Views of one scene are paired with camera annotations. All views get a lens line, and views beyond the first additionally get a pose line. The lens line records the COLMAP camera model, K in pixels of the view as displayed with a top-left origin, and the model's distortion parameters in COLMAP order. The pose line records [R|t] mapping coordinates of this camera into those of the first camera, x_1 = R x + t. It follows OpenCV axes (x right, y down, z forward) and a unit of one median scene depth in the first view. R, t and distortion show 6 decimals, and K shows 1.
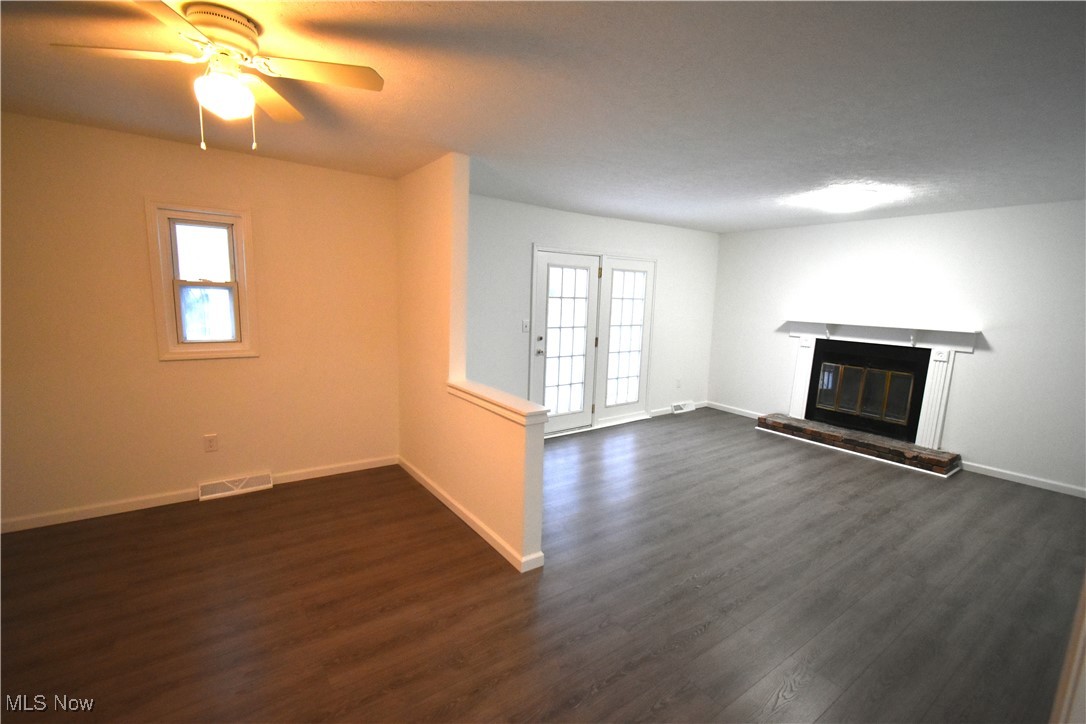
lens RADIAL K [[482.0, 0, 543.7], [0, 482.0, 366.0], [0, 0, 1]] dist [0.014991, -0.006808]
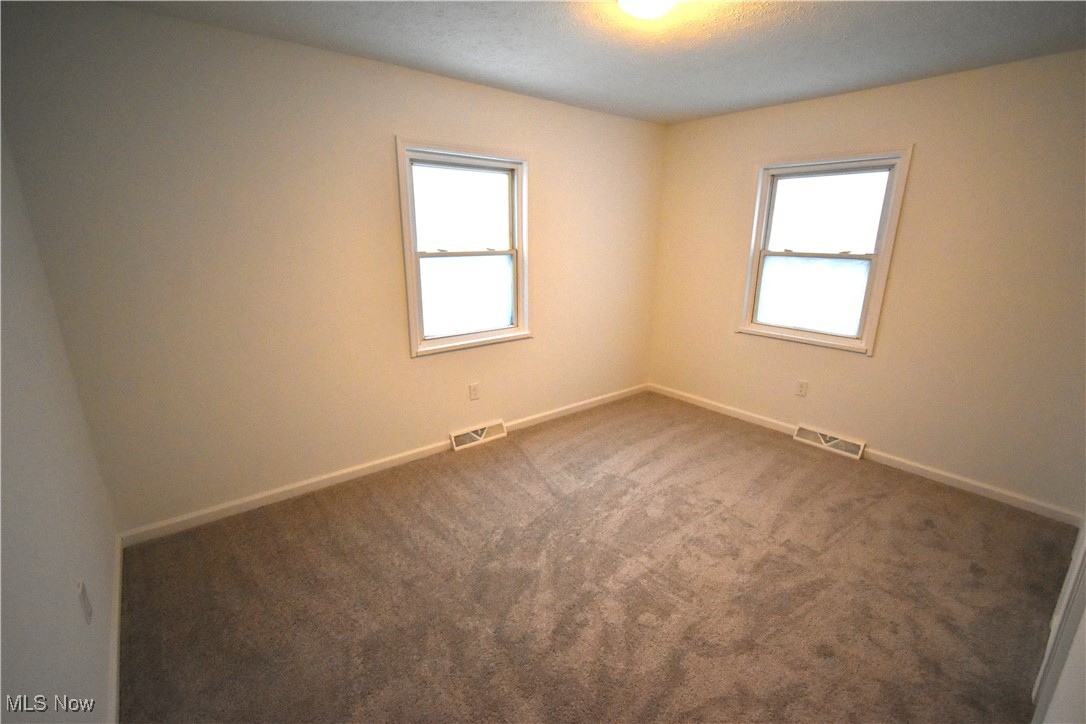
lens RADIAL K [[482.0, 0, 543.7], [0, 482.0, 366.0], [0, 0, 1]] dist [0.014991, -0.006808]
pose [[0.062022, 0.241517, -0.968413, 0.218290], [-0.152832, 0.961136, 0.229914, -0.035415], [0.986304, 0.133745, 0.096524, 0.261931]]
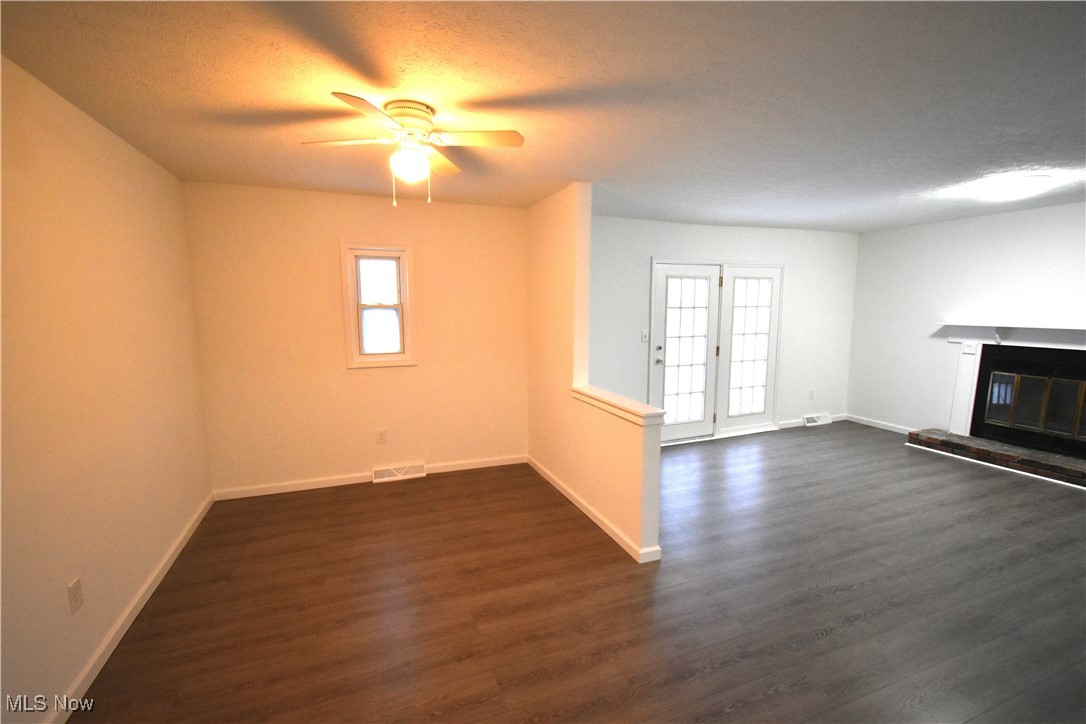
lens RADIAL K [[482.0, 0, 543.7], [0, 482.0, 366.0], [0, 0, 1]] dist [0.014991, -0.006808]
pose [[0.969328, -0.003575, -0.245744, 0.008296], [-0.002792, 0.999670, -0.025553, 0.010141], [0.245754, 0.025455, 0.968998, -0.069176]]
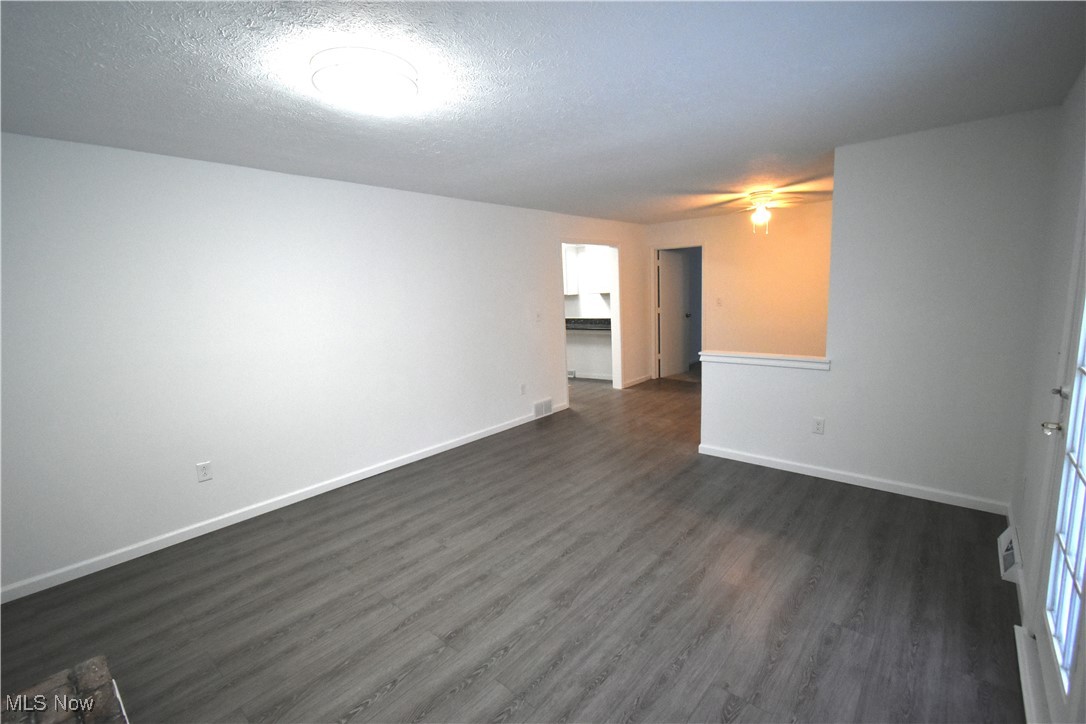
lens RADIAL K [[482.0, 0, 543.7], [0, 482.0, 366.0], [0, 0, 1]] dist [0.014991, -0.006808]
pose [[-0.974496, 0.043389, -0.220171, 0.549064], [-0.025446, 0.953437, 0.300516, -0.211639], [0.222958, 0.298454, -0.928017, 1.501637]]
